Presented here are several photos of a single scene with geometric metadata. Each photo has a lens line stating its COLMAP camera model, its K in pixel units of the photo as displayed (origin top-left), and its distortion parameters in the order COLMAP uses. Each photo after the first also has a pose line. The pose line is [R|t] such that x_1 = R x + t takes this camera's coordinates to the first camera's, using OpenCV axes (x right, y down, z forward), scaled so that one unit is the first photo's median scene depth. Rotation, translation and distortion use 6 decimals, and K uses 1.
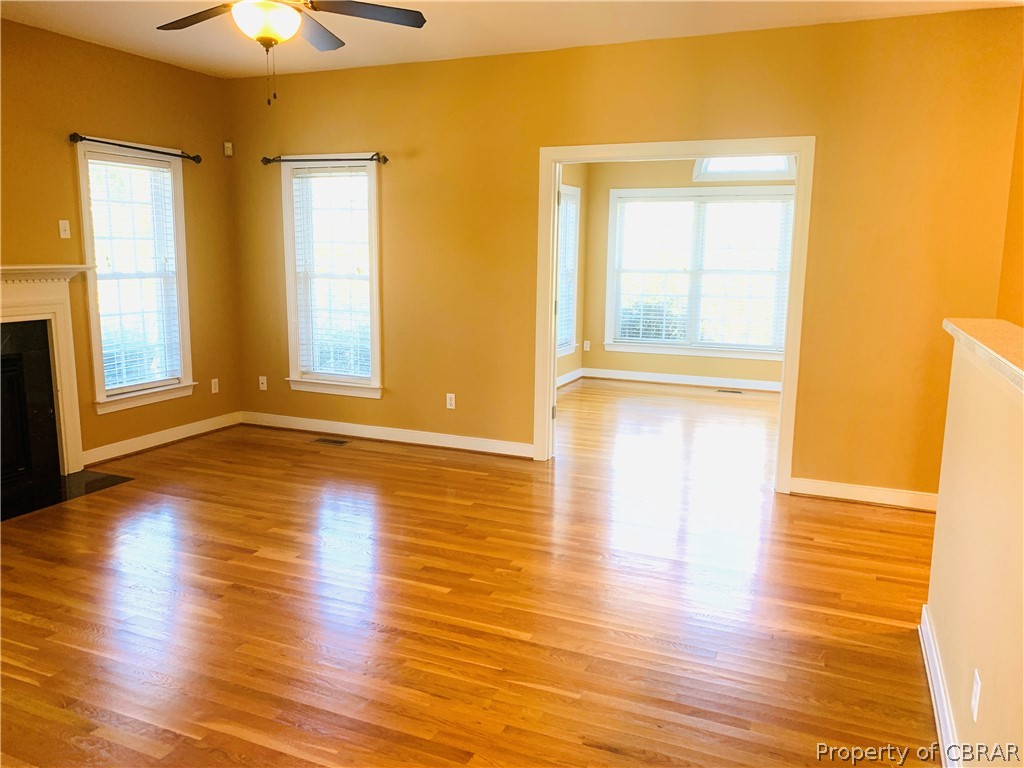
lens RADIAL K [[788.3, 0, 512.0], [0, 788.3, 384.0], [0, 0, 1]] dist [0.011679, 0.001848]
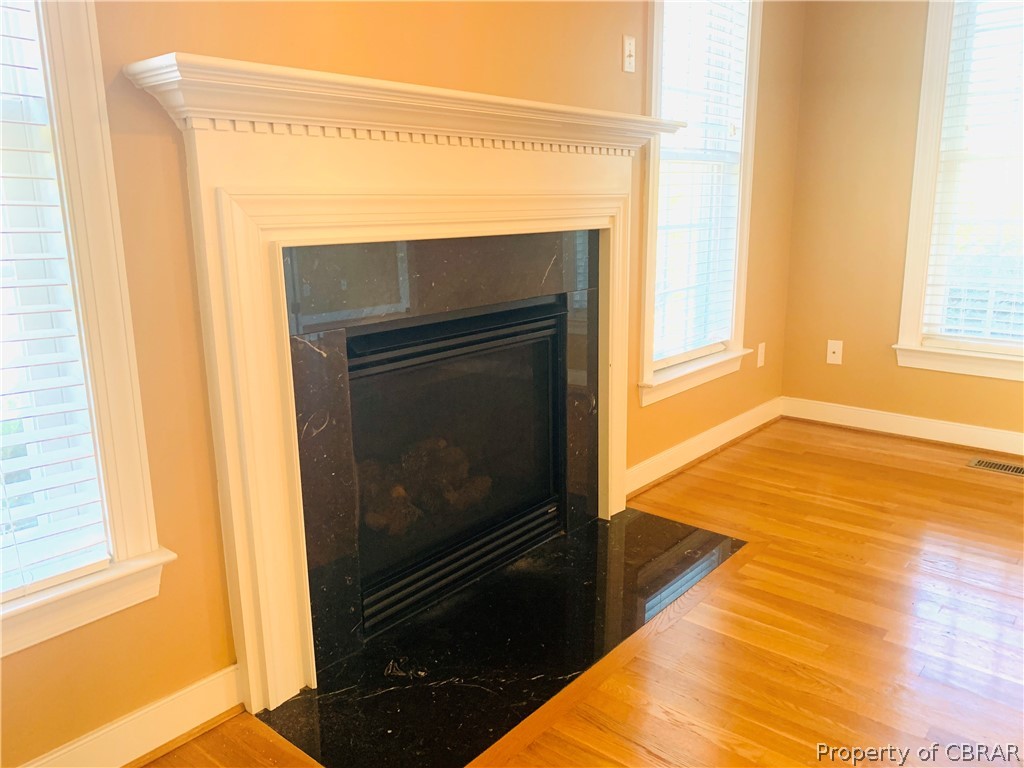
lens RADIAL K [[788.3, 0, 512.0], [0, 788.3, 384.0], [0, 0, 1]] dist [0.011679, 0.001848]
pose [[0.955682, 0.044666, -0.290991, -0.439563], [-0.026904, 0.997538, 0.064759, -0.010477], [0.293167, -0.054060, 0.954532, 0.433083]]
